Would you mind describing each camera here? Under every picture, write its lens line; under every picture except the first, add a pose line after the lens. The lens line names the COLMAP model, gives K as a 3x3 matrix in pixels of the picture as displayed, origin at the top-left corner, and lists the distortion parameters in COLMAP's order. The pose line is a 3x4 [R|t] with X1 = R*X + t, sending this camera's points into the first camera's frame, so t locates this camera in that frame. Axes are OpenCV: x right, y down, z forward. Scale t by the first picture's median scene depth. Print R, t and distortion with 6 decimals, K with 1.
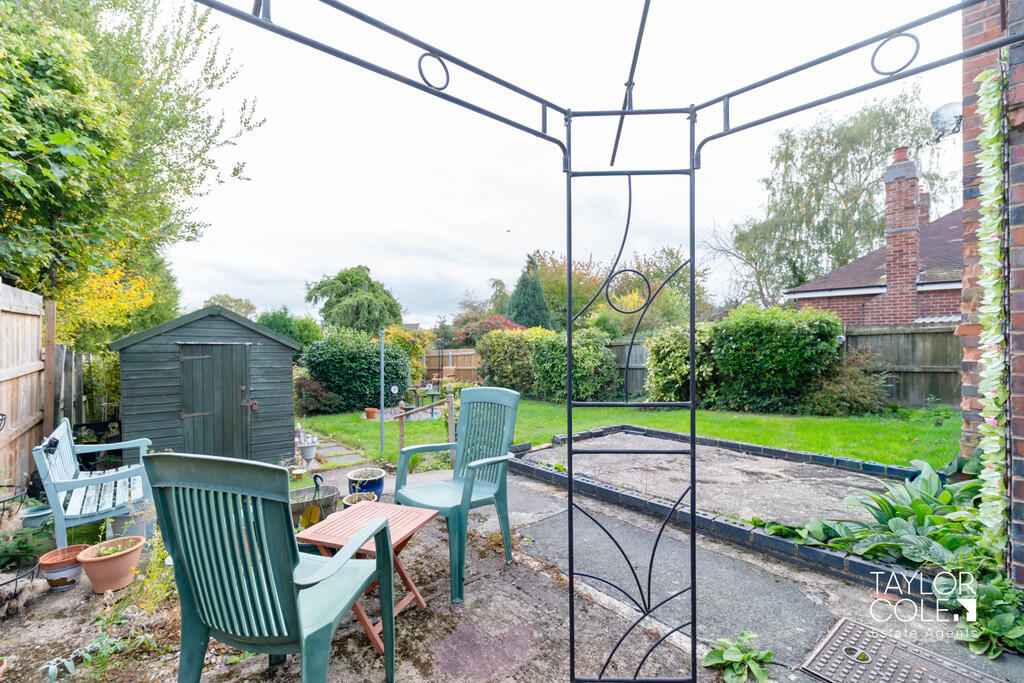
lens RADIAL K [[443.9, 0, 508.3], [0, 443.9, 341.2], [0, 0, 1]] dist [0.000825, 0.000458]
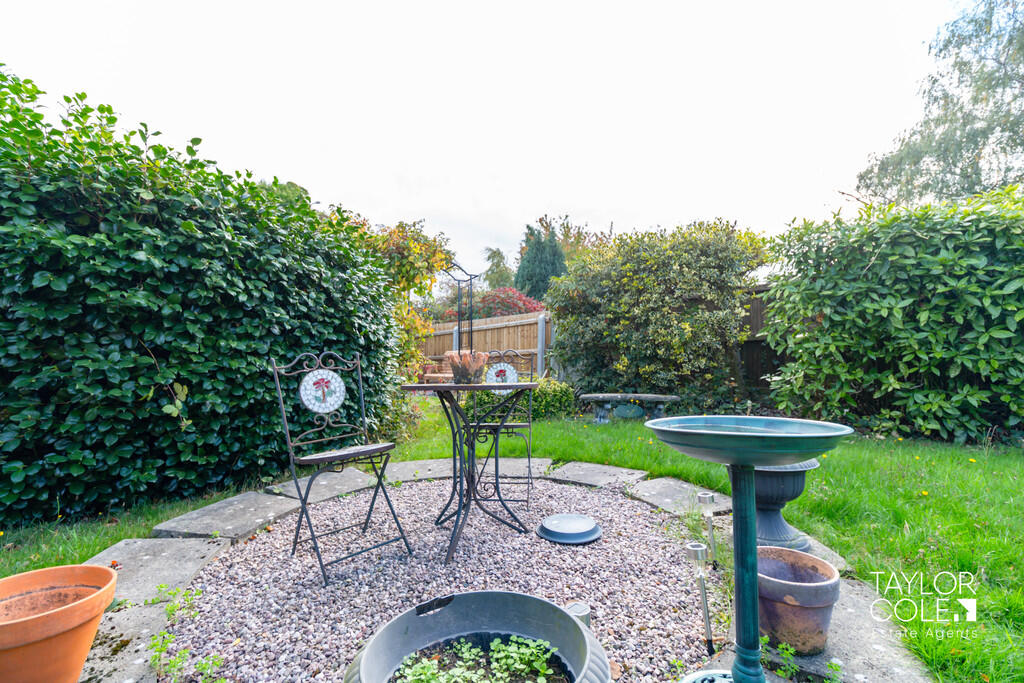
lens RADIAL K [[443.9, 0, 508.3], [0, 443.9, 341.2], [0, 0, 1]] dist [0.000825, 0.000458]
pose [[0.996951, 0.007072, 0.077715, -0.104184], [-0.006117, 0.999903, -0.012512, 0.048218], [-0.077796, 0.011998, 0.996897, 0.432892]]
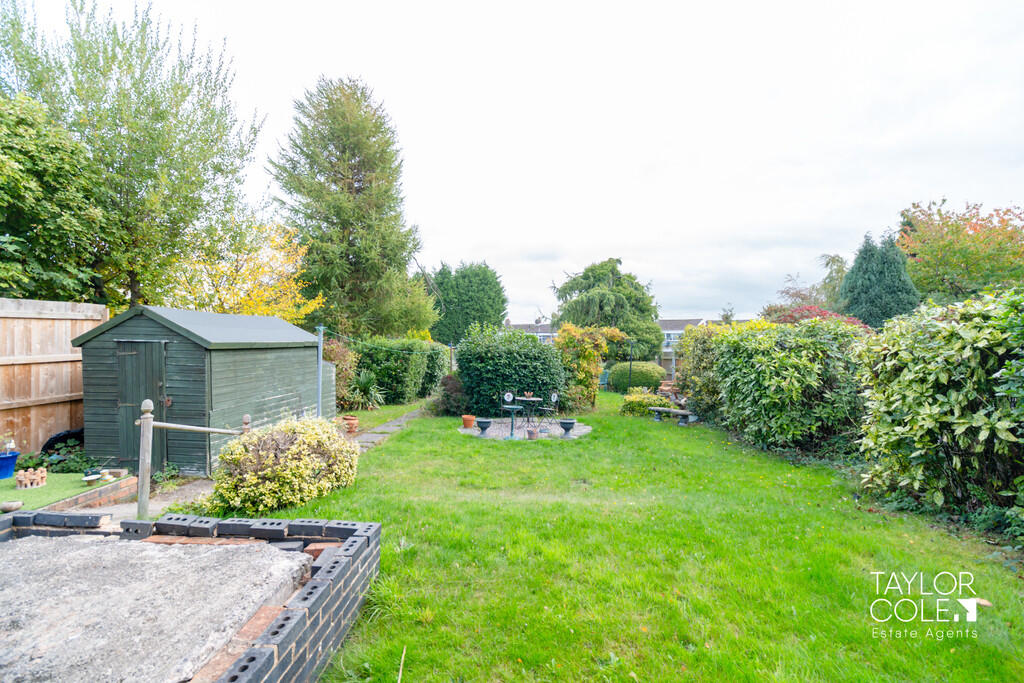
lens RADIAL K [[443.9, 0, 508.3], [0, 443.9, 341.2], [0, 0, 1]] dist [0.000825, 0.000458]
pose [[0.719272, 0.006416, -0.694699, 0.174705], [-0.004395, 0.999979, 0.004685, -0.000719], [0.694715, -0.000317, 0.719285, 0.200246]]
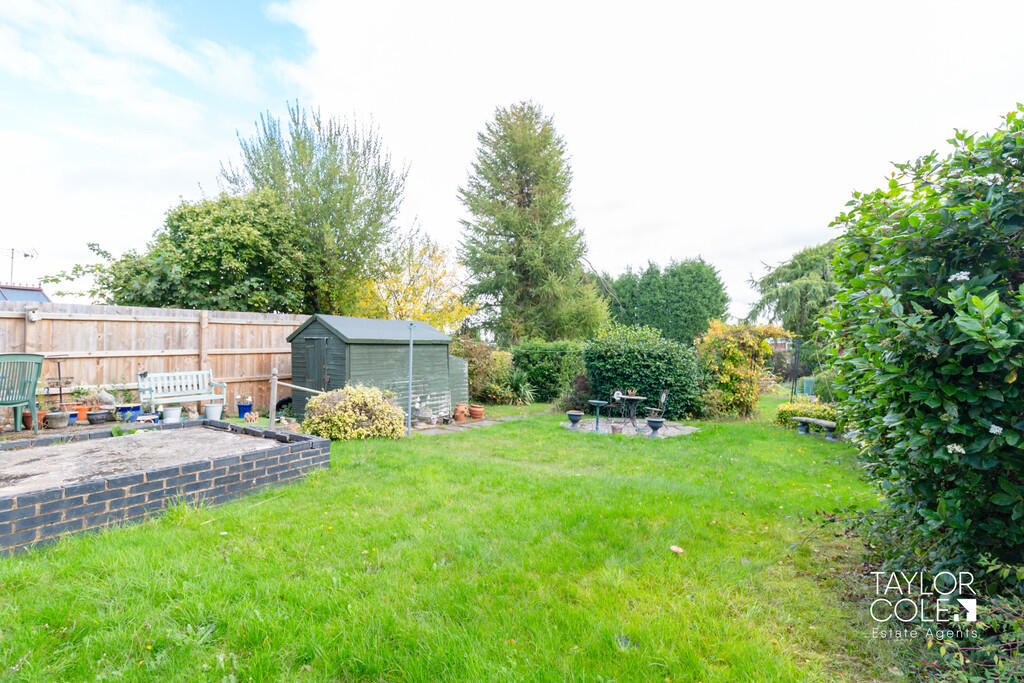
lens RADIAL K [[479.9, 0, 512.0], [0, 479.9, 341.5], [0, 0, 1]] dist [-0.002572, -0.000054]
pose [[0.302656, -0.008579, -0.953061, 0.290452], [-0.001158, 0.999955, -0.009369, 0.008028], [0.953099, 0.003939, 0.302632, 0.273909]]
